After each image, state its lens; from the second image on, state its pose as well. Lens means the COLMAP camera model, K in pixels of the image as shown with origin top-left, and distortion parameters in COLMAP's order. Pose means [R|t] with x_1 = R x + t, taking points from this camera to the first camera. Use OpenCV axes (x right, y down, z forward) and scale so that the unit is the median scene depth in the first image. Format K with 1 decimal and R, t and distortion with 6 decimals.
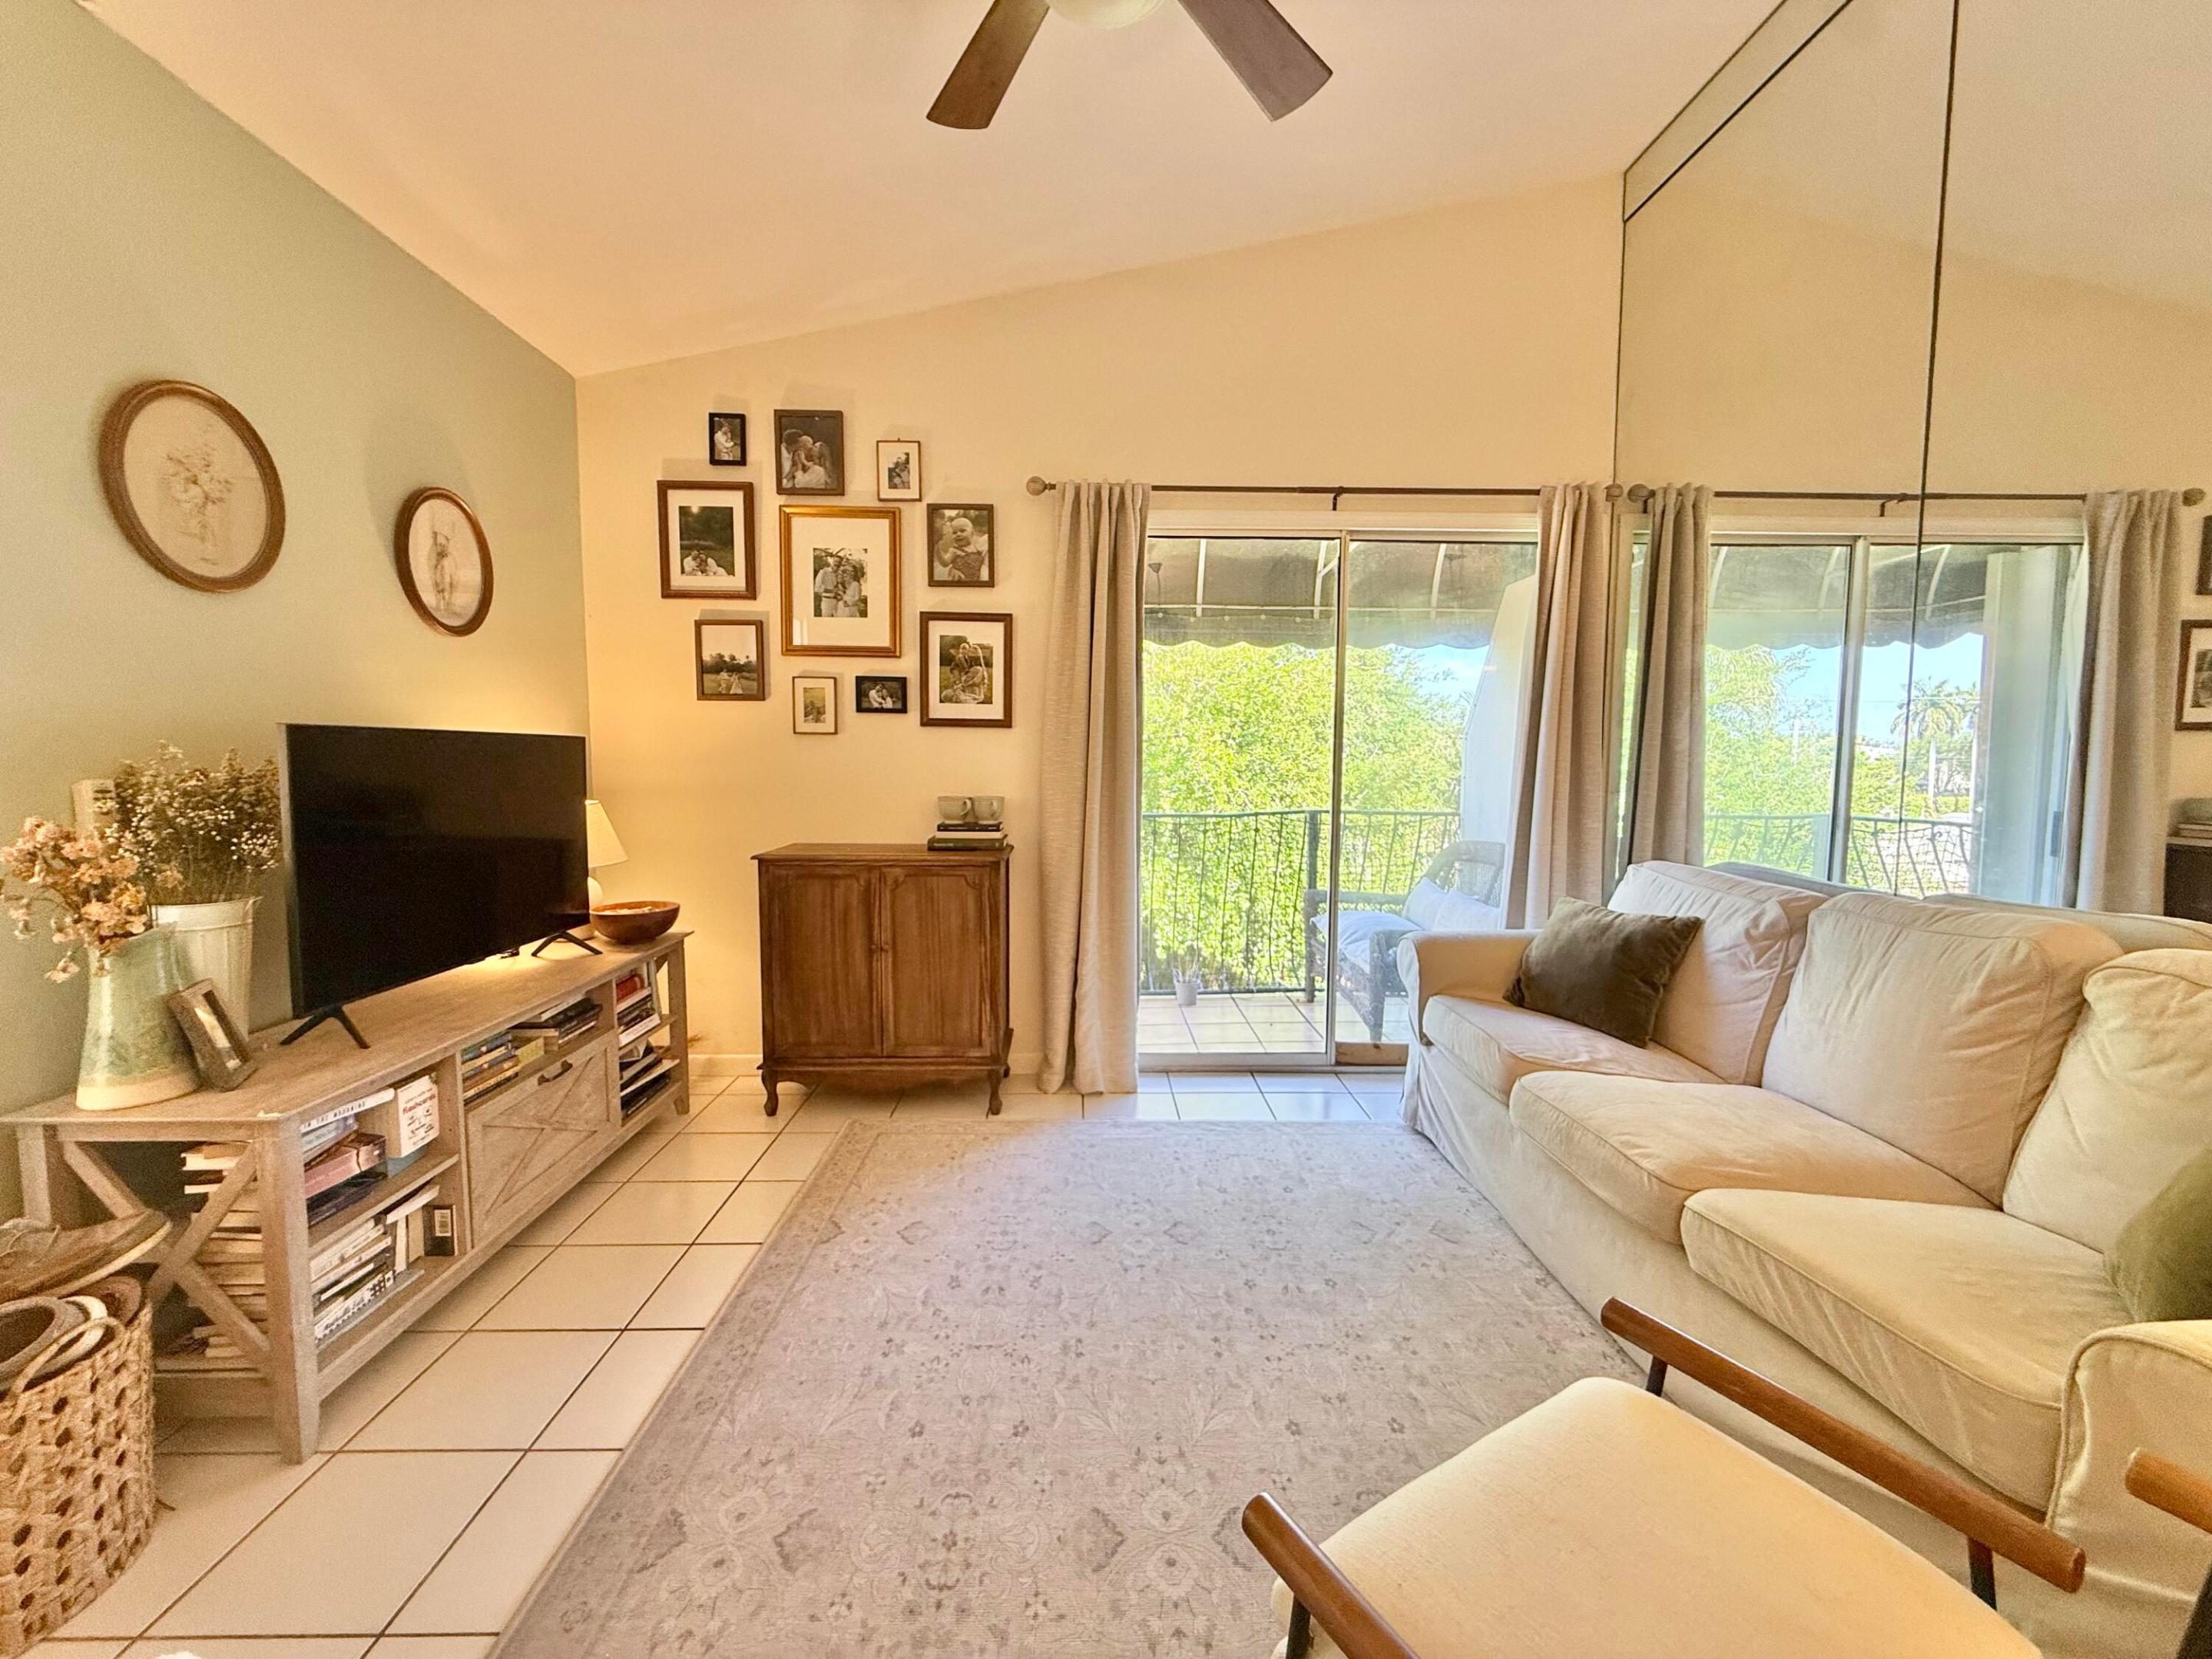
lens RADIAL K [[877.8, 0, 1099.6], [0, 877.8, 828.7], [0, 0, 1]] dist [0.000566, 0.000154]
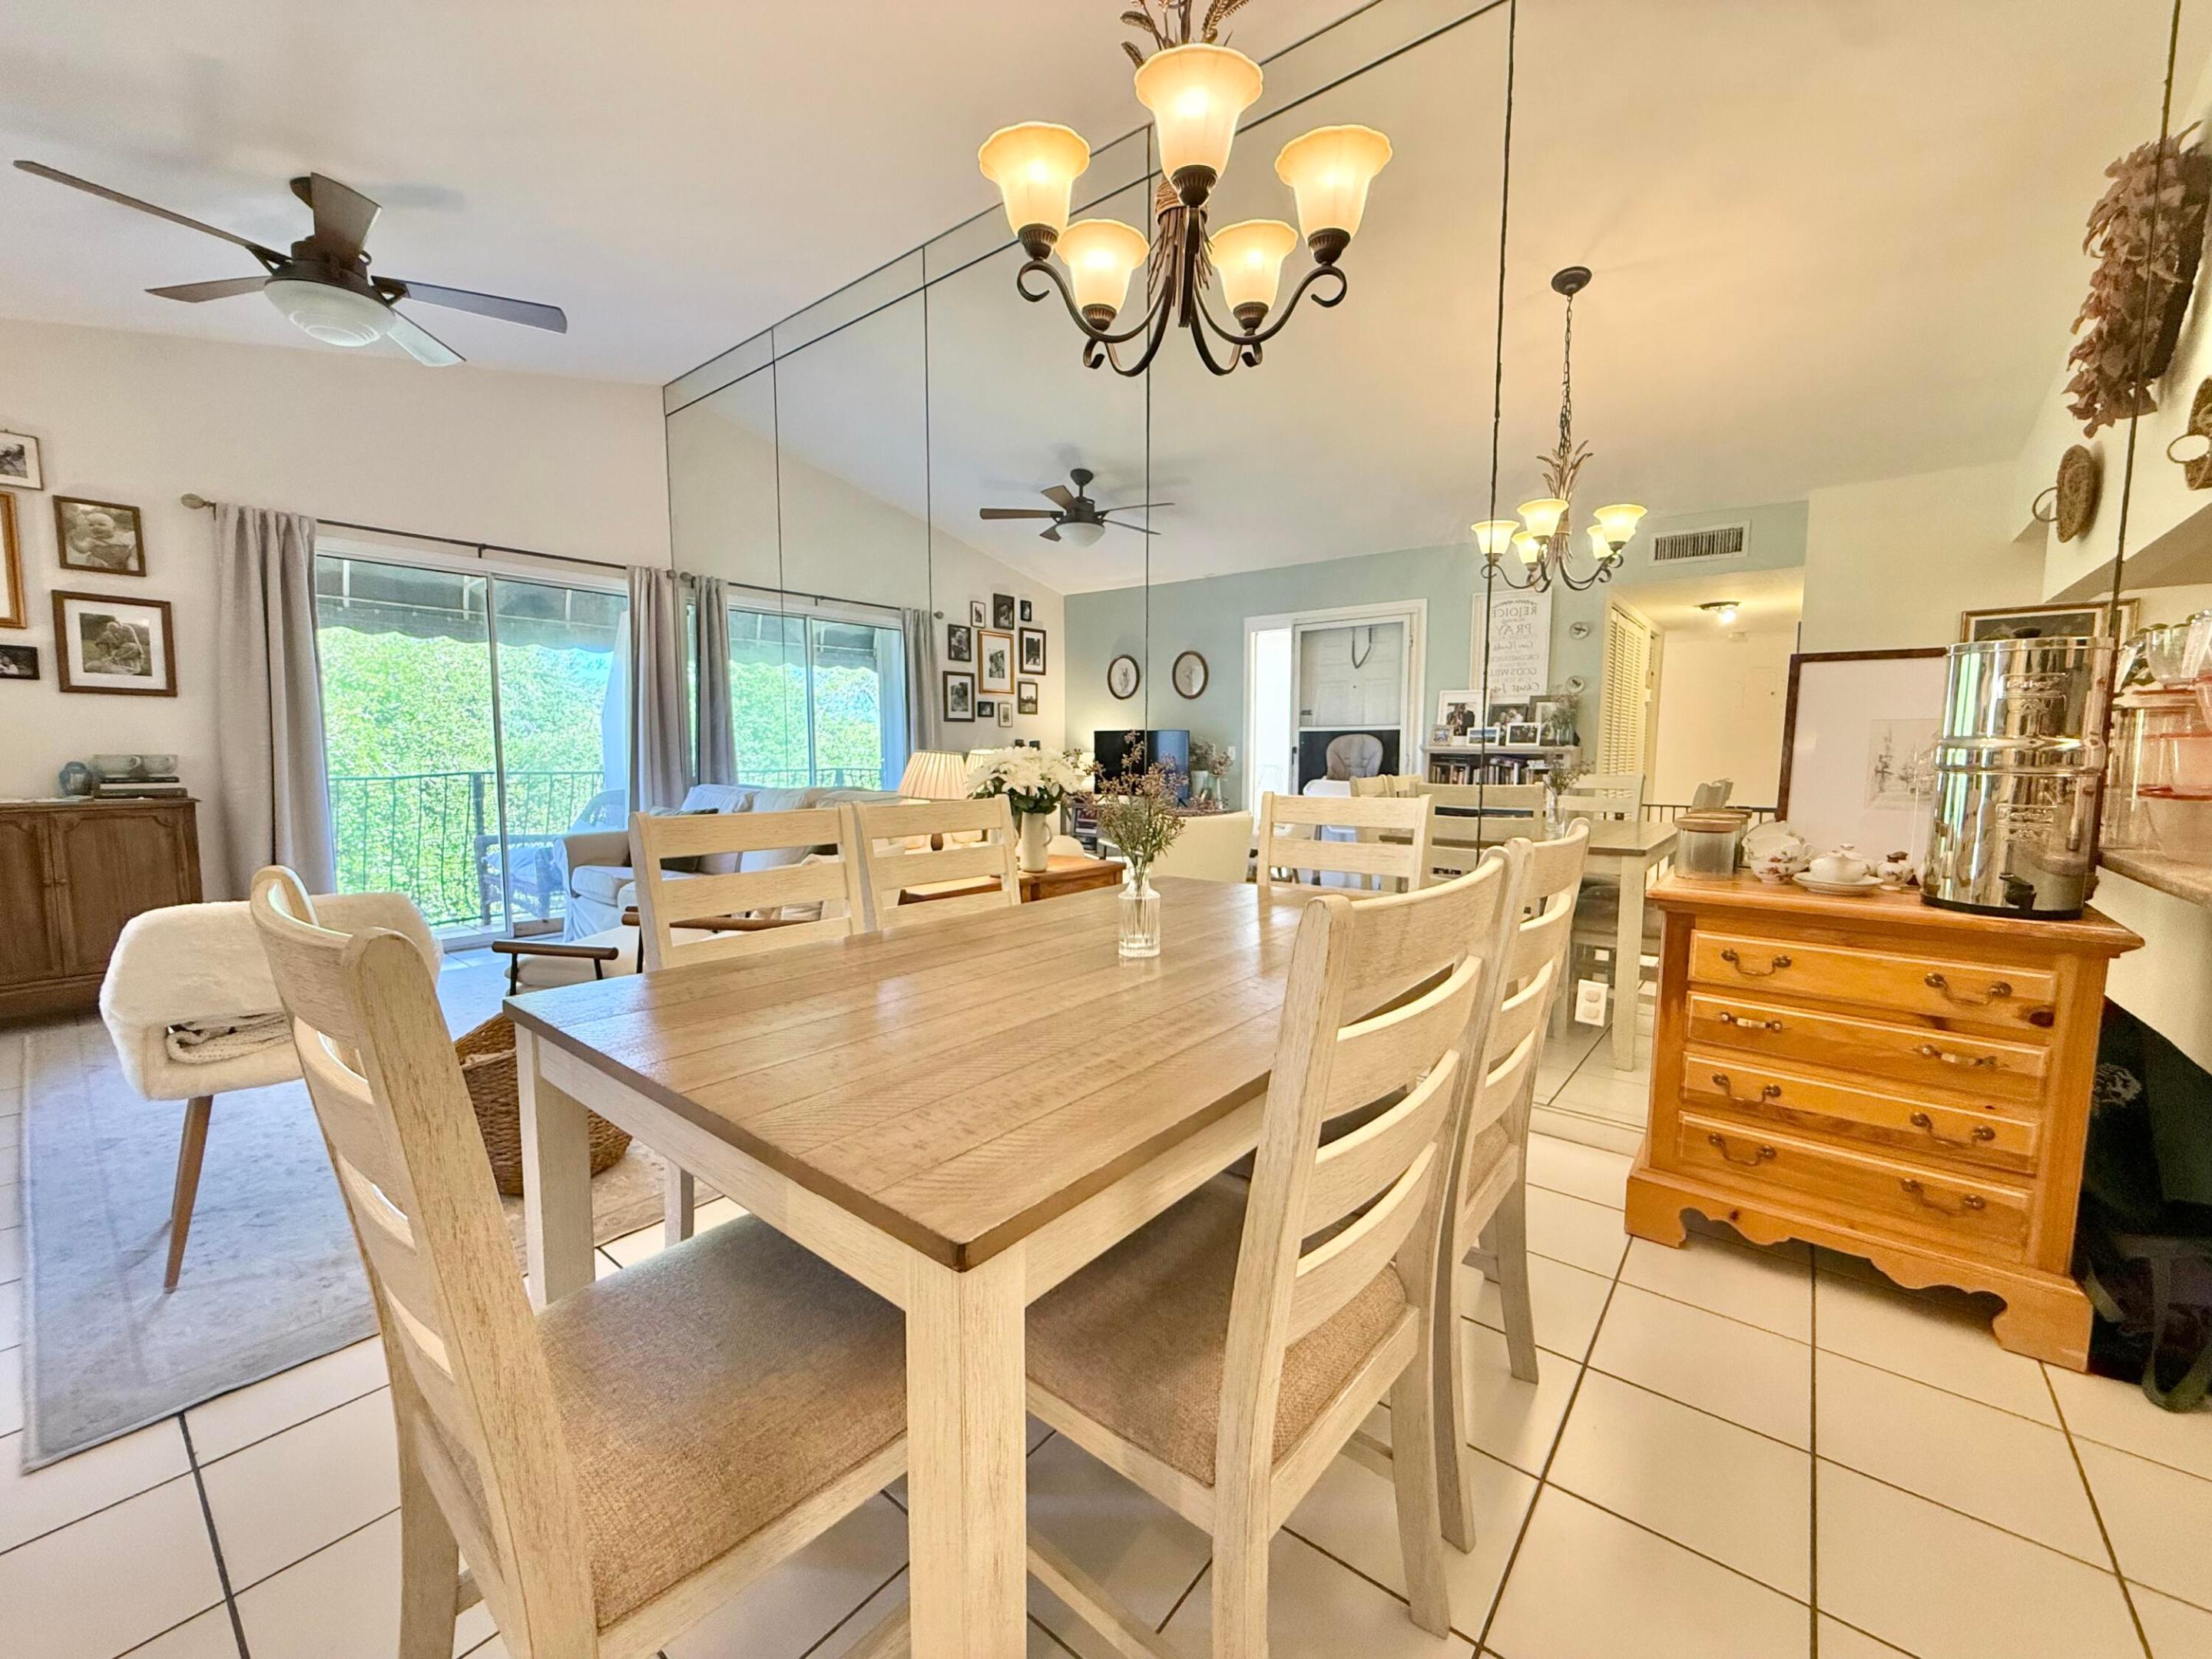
lens RADIAL K [[877.8, 0, 1099.6], [0, 877.8, 828.7], [0, 0, 1]] dist [0.000566, 0.000154]
pose [[0.645055, -0.071346, 0.760798, -0.218621], [0.057694, 0.997337, 0.044611, 0.085524], [-0.761955, 0.015117, 0.647453, -0.751313]]
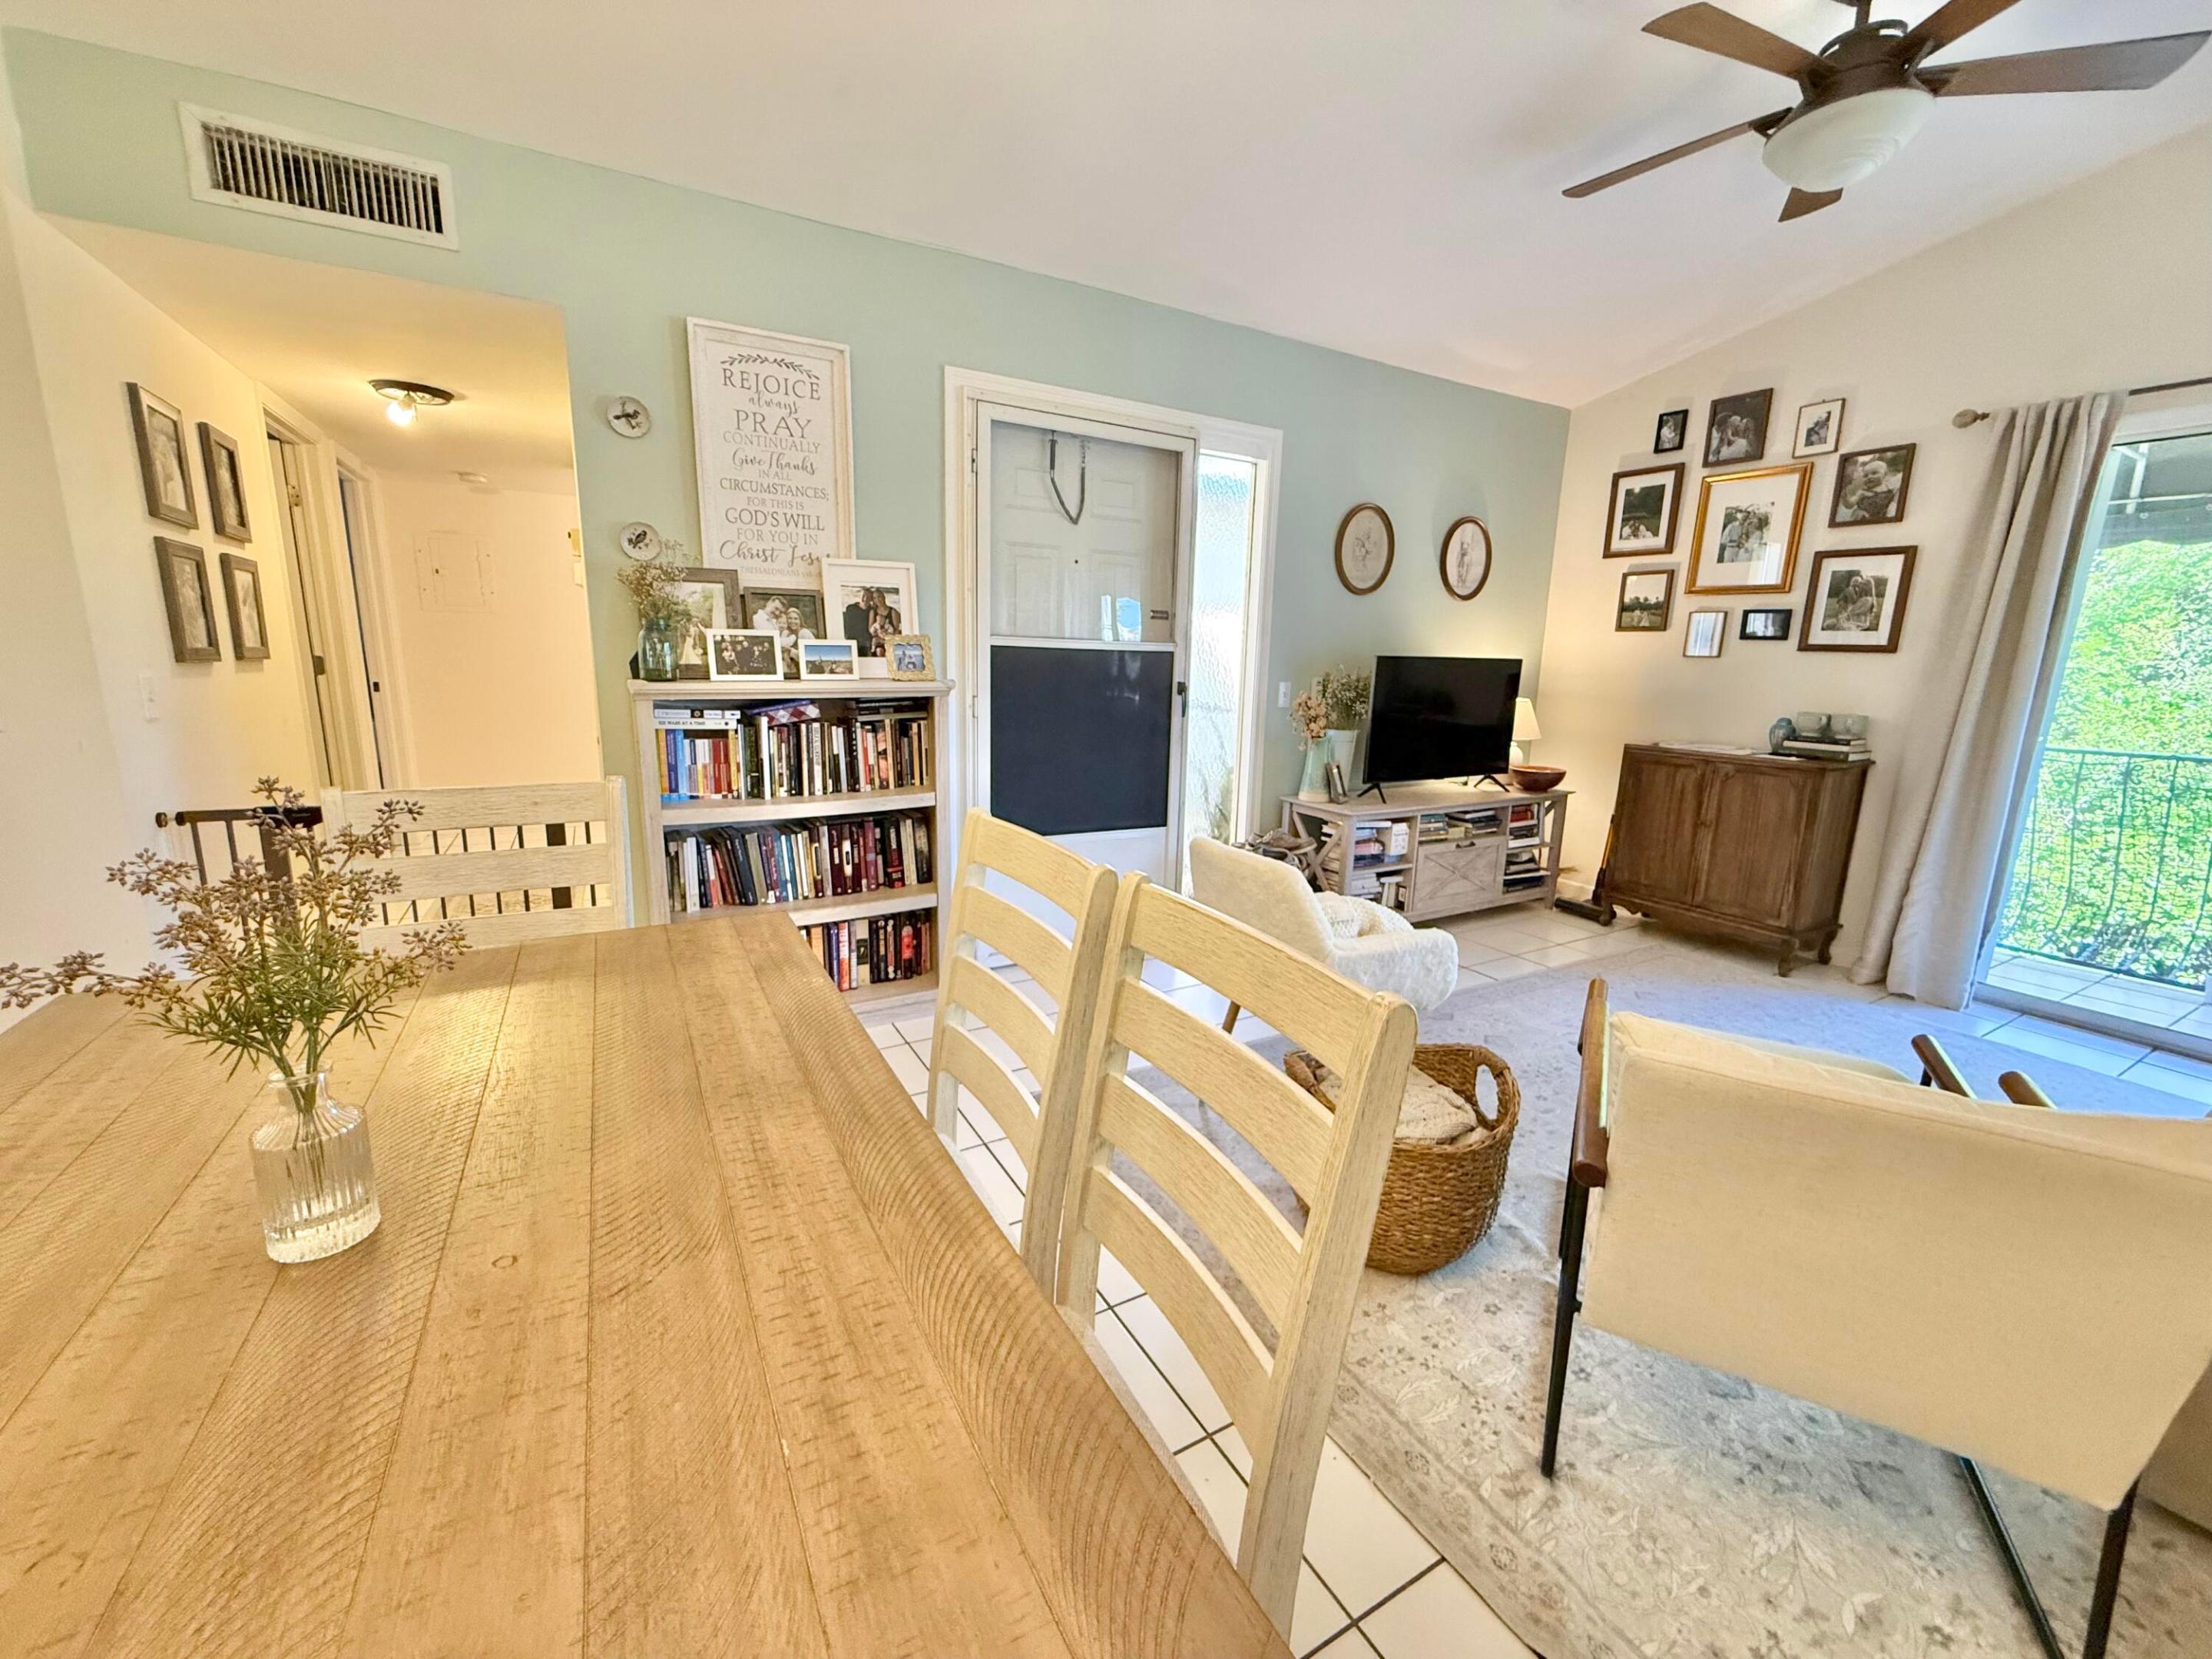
lens RADIAL K [[877.8, 0, 1099.6], [0, 877.8, 828.7], [0, 0, 1]] dist [0.000566, 0.000154]
pose [[0.470811, 0.180637, -0.863544, 0.424487], [-0.089053, 0.983545, 0.157187, 0.015827], [0.877728, 0.002896, 0.479150, -0.393073]]
